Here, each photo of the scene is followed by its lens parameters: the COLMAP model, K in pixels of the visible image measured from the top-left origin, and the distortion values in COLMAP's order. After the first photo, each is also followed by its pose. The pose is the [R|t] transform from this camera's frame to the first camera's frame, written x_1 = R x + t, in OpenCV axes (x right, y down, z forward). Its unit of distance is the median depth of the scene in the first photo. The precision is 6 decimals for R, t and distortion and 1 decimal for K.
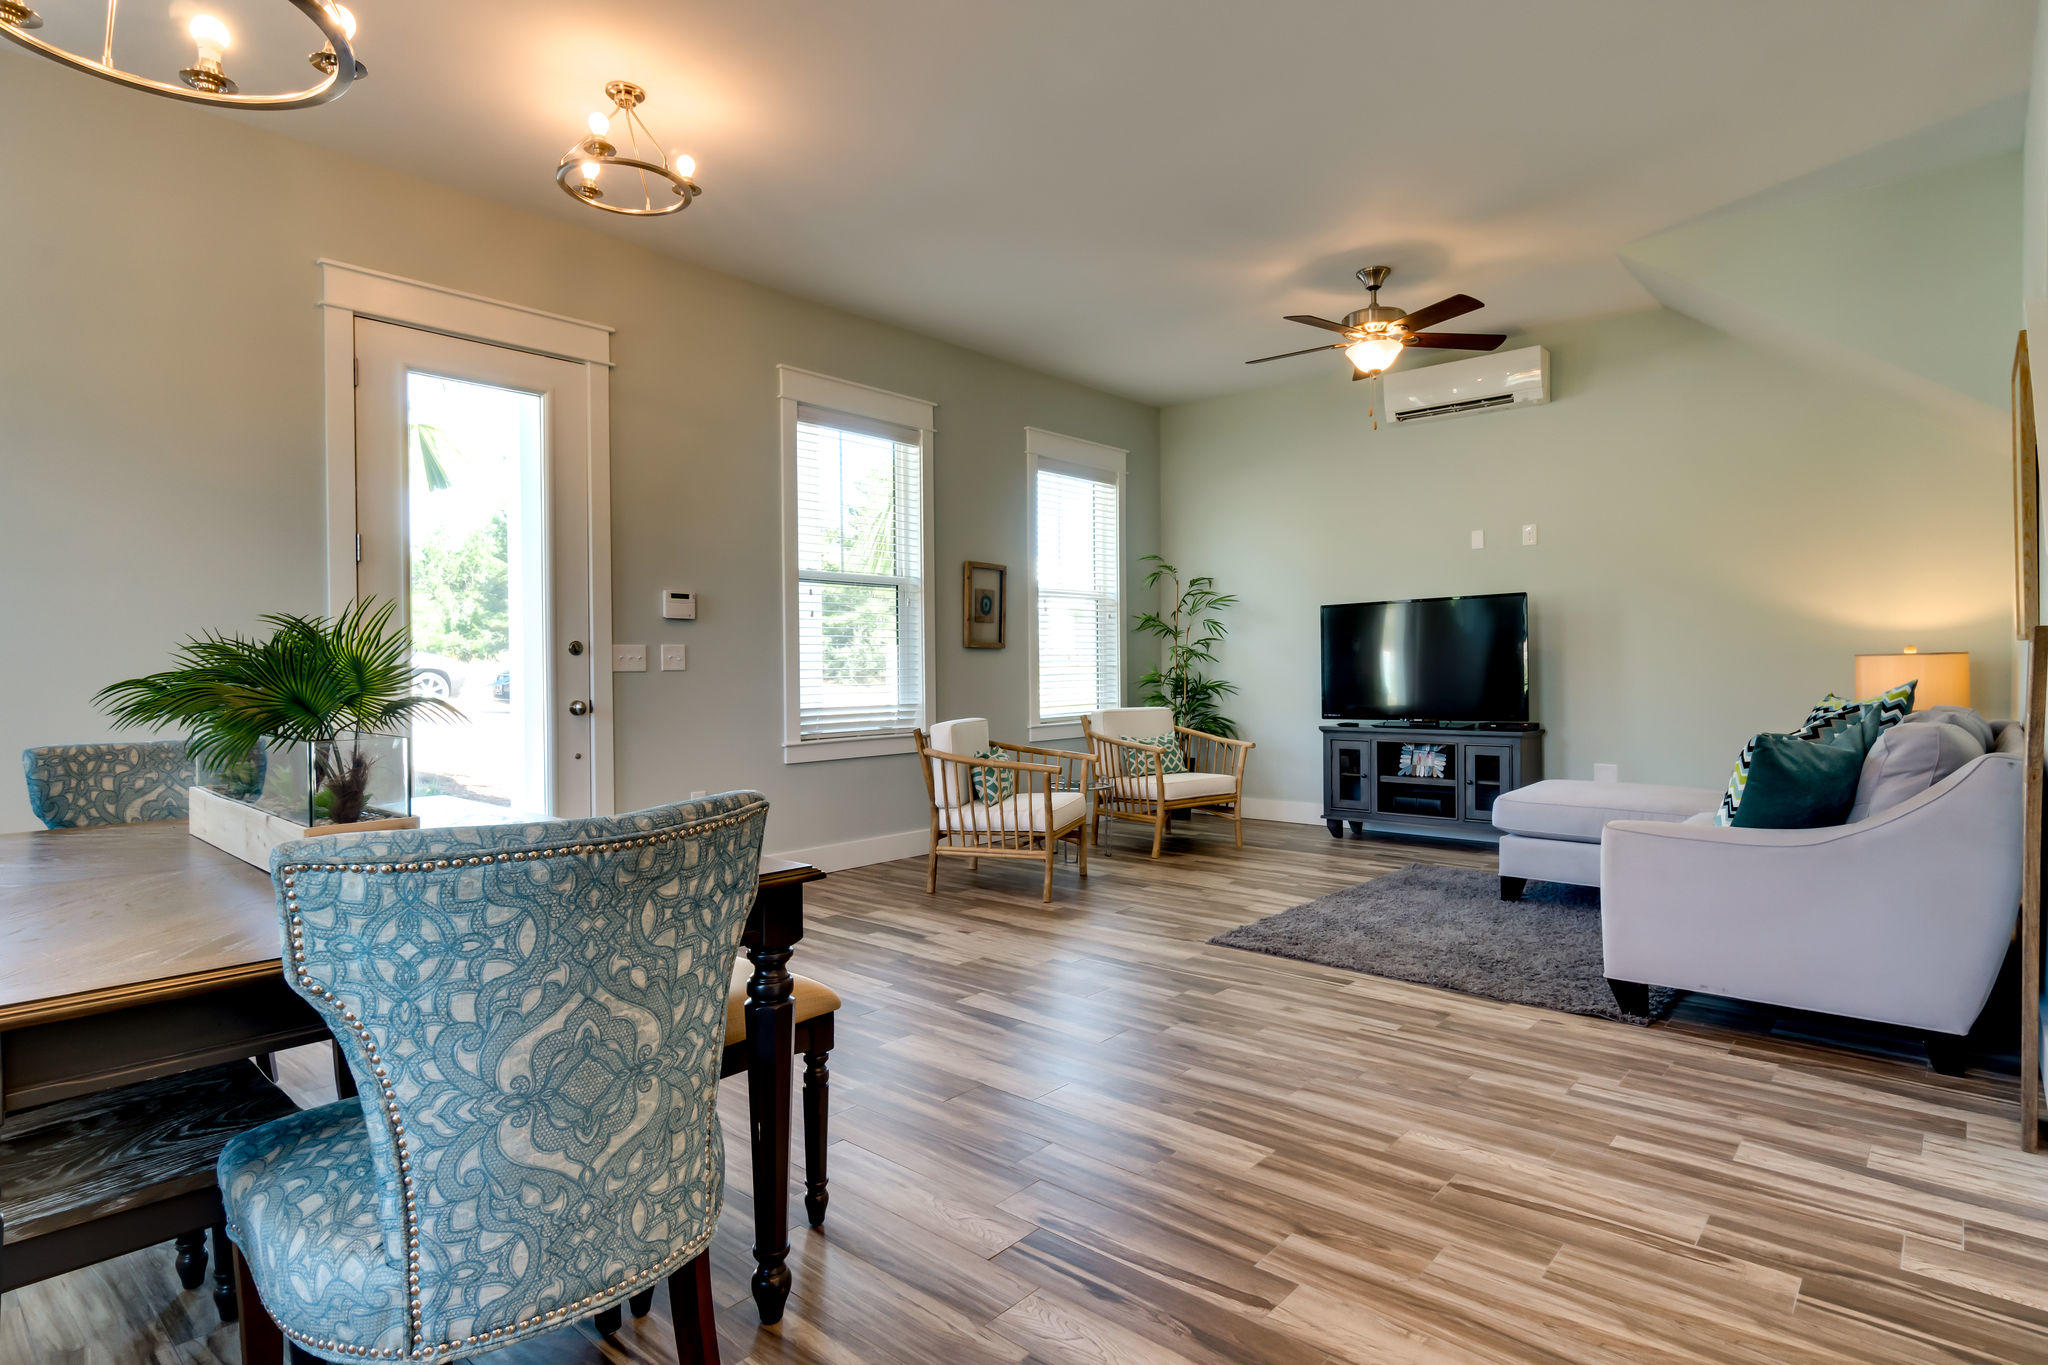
lens RADIAL K [[1059.0, 0, 1020.2], [0, 1059.0, 681.7], [0, 0, 1]] dist [0.001961, 0.000399]
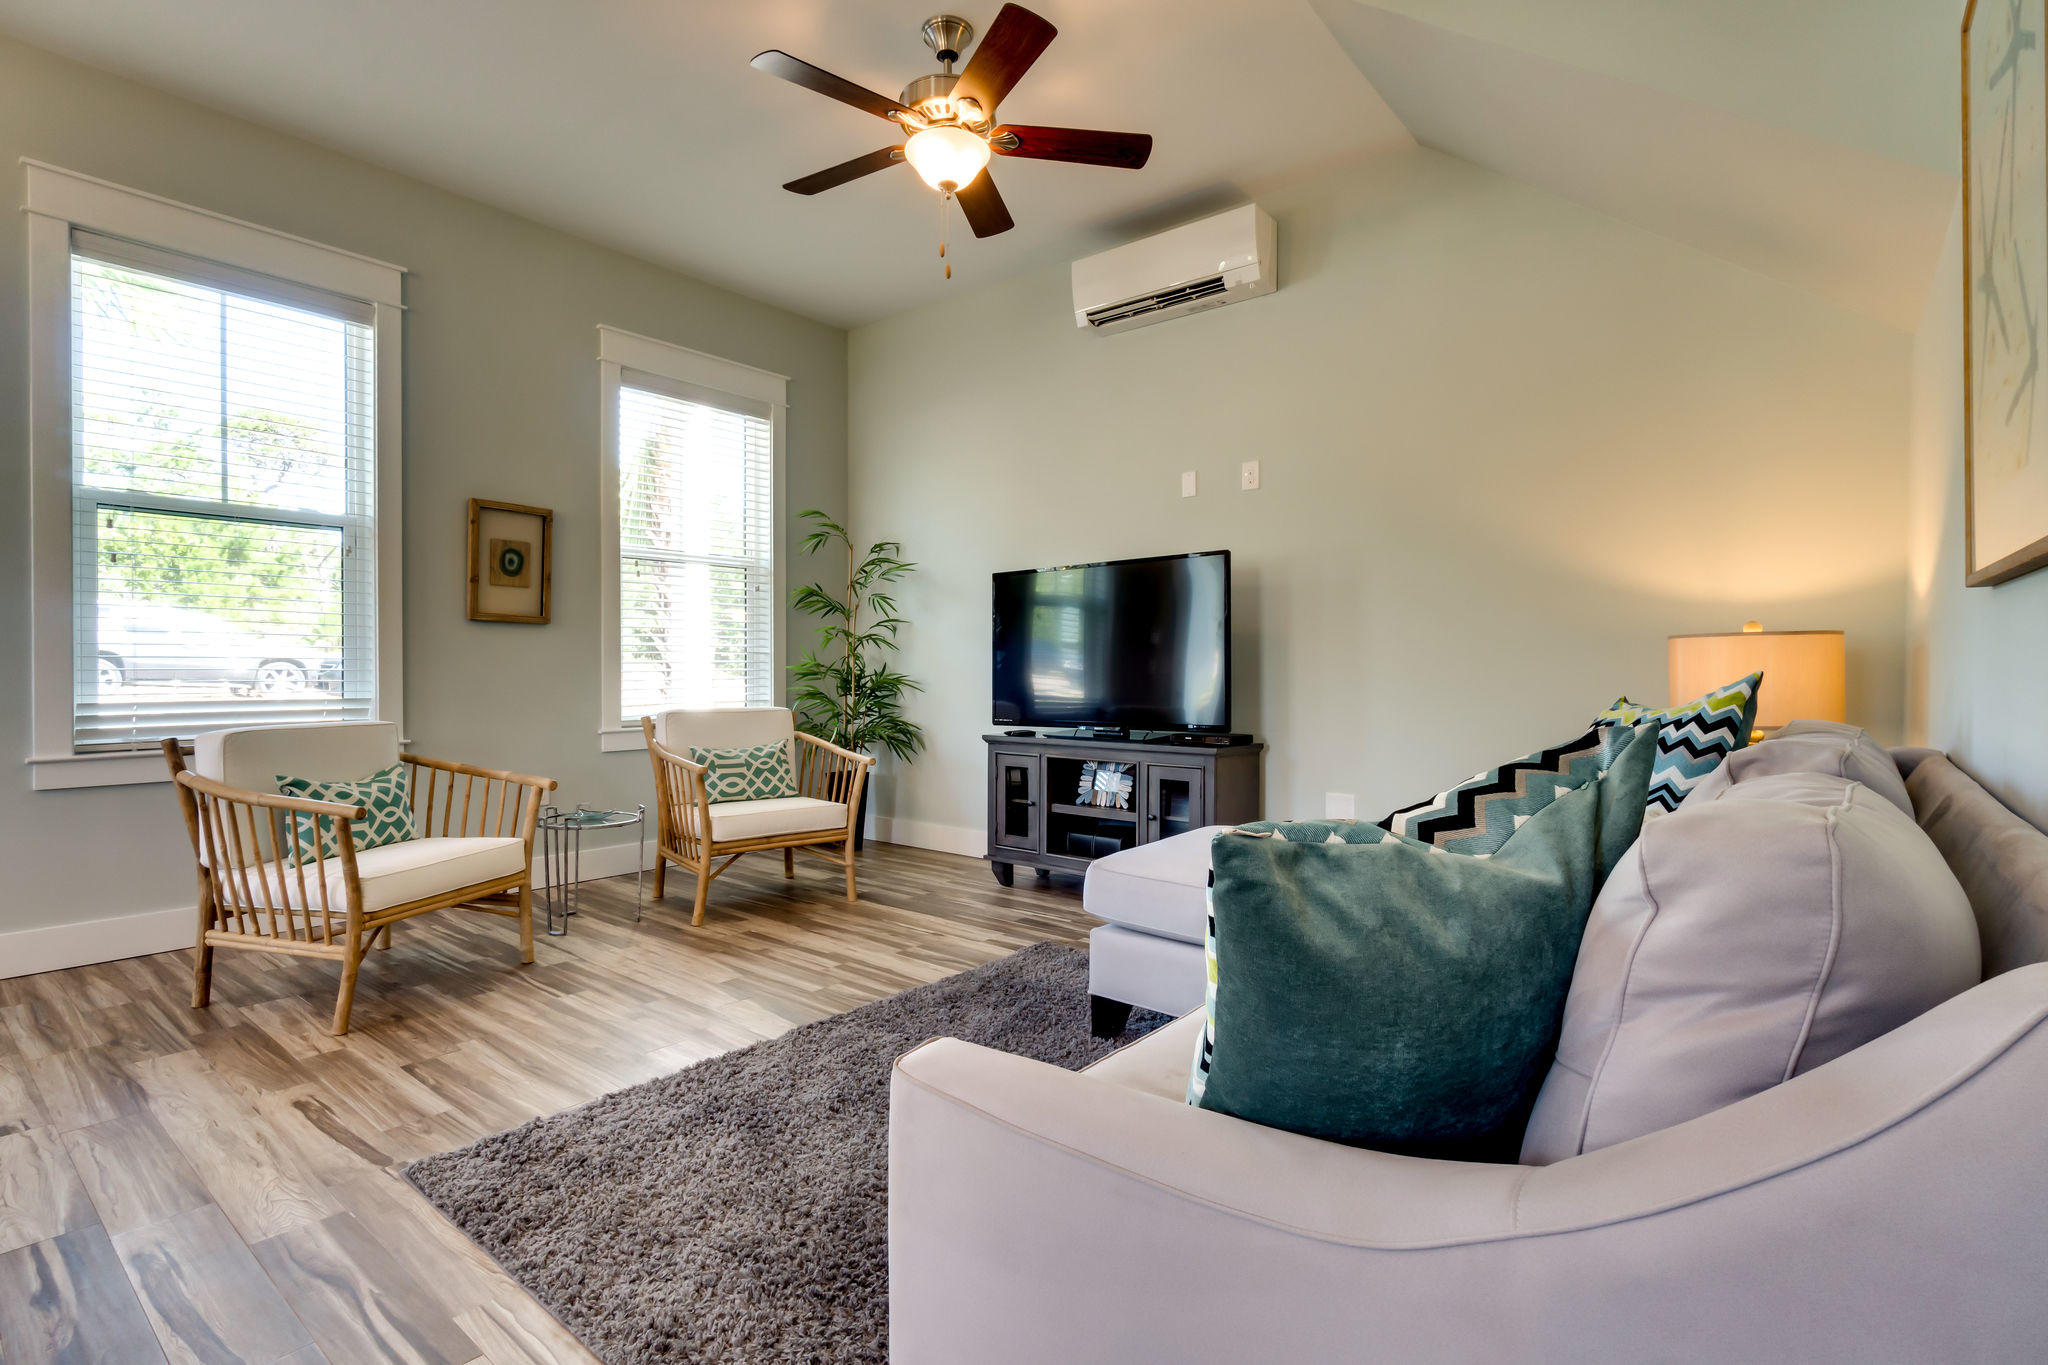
lens RADIAL K [[948.4, 0, 1026.5], [0, 948.4, 676.1], [0, 0, 1]] dist [0.000098, 0.001491]
pose [[0.999115, 0.011689, 0.040417, 0.307952], [-0.011476, 0.999919, -0.005480, 0.004529], [-0.040478, 0.005011, 0.999168, 0.362963]]
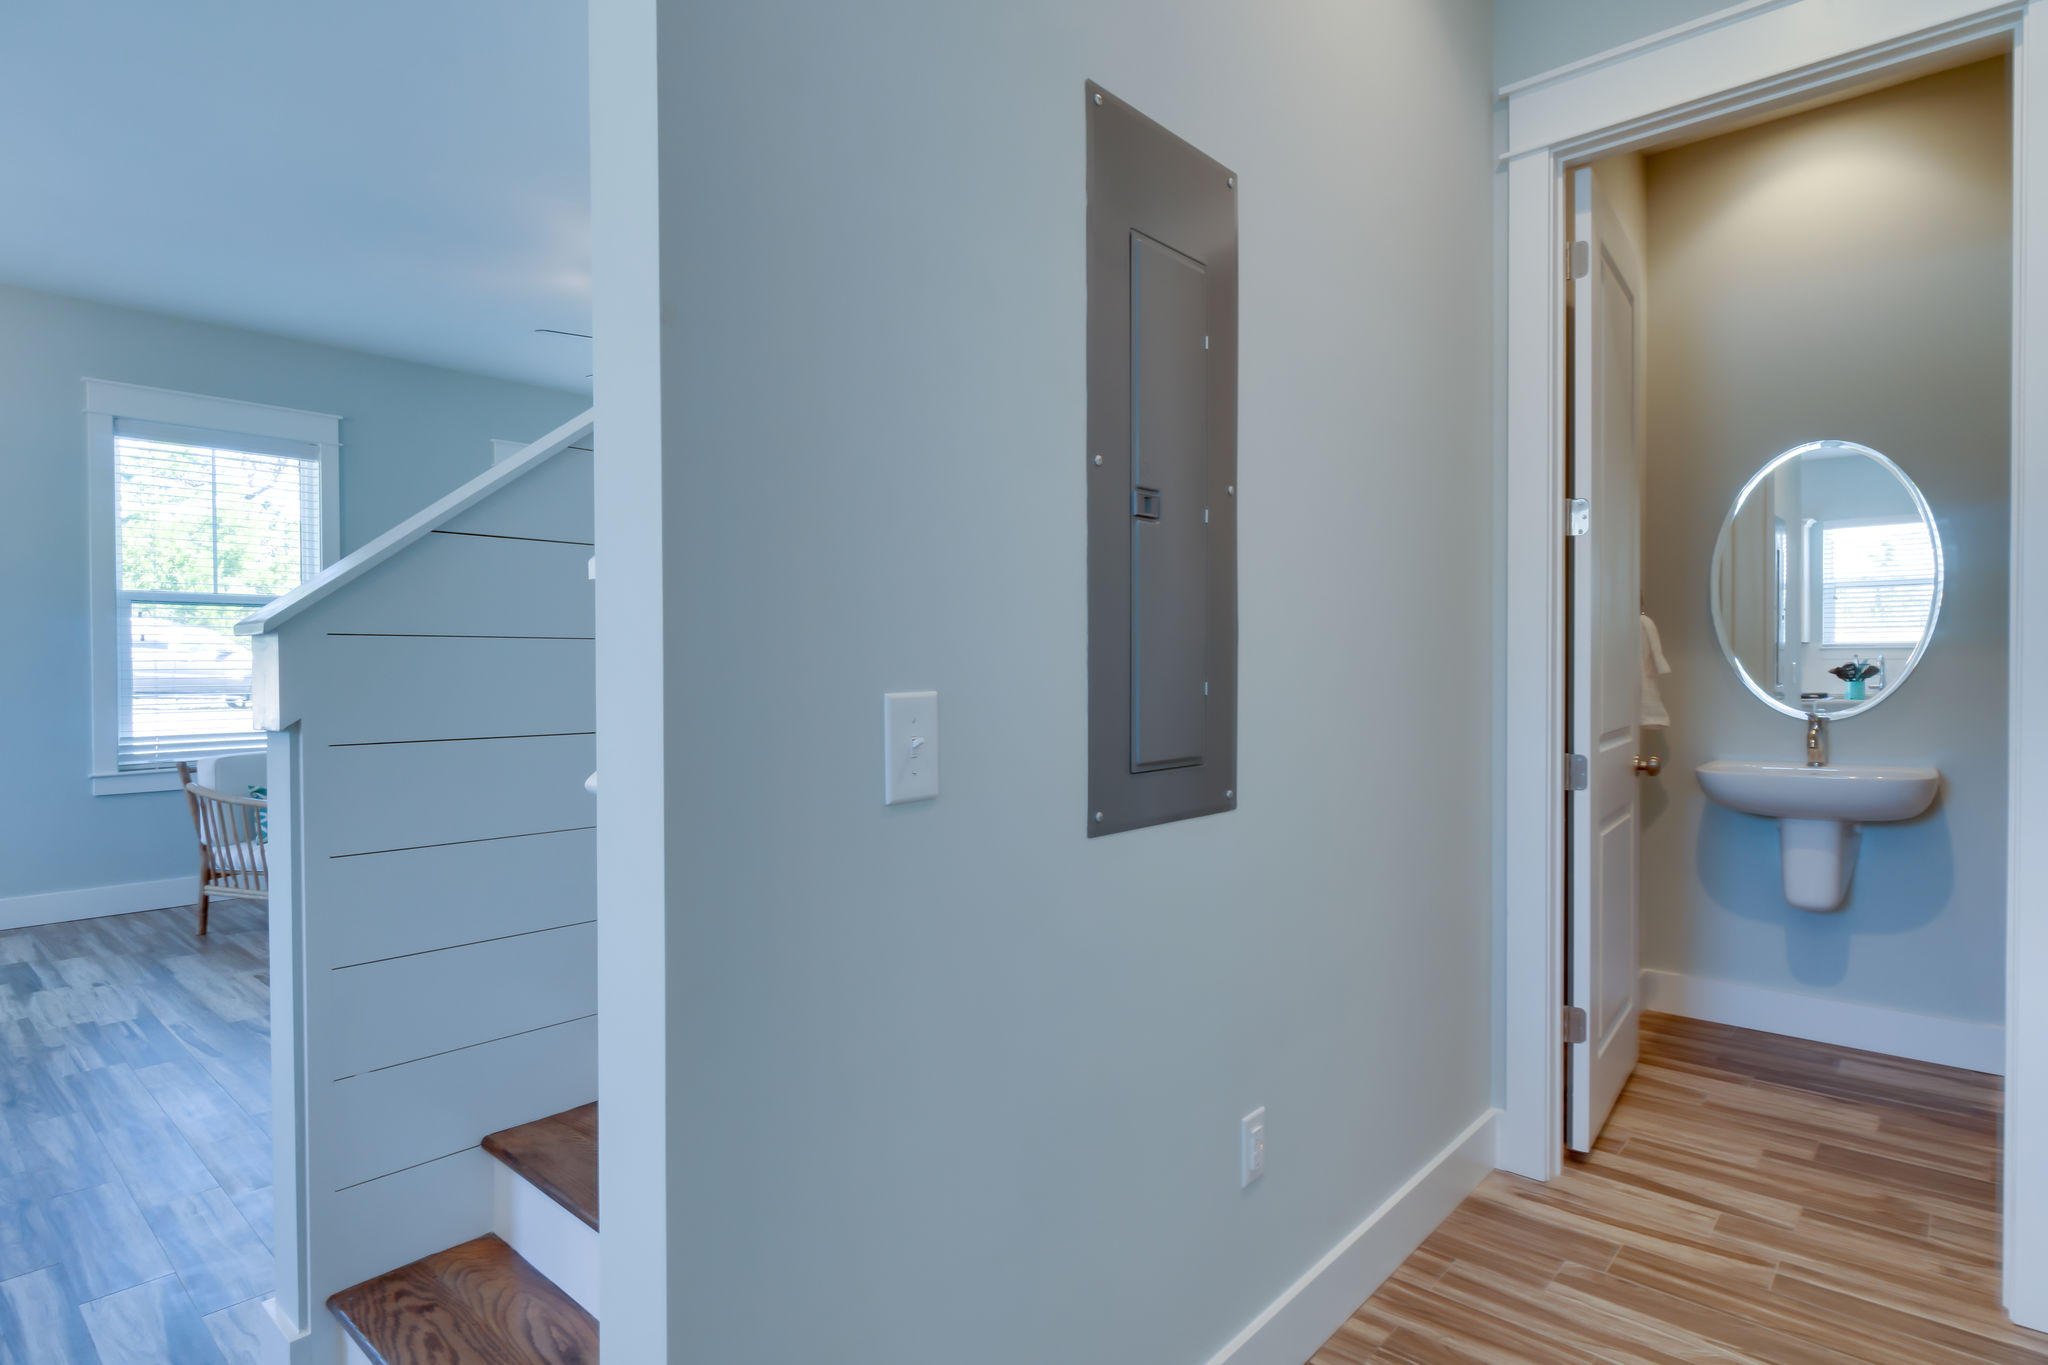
lens RADIAL K [[1038.3, 0, 1024.5], [0, 1038.3, 677.6], [0, 0, 1]] dist [0.006517, -0.001489]
pose [[0.999967, 0.006778, -0.004409, 0.548858], [-0.006789, 0.999974, -0.002548, -0.028662], [0.004391, 0.002577, 0.999987, 0.059030]]
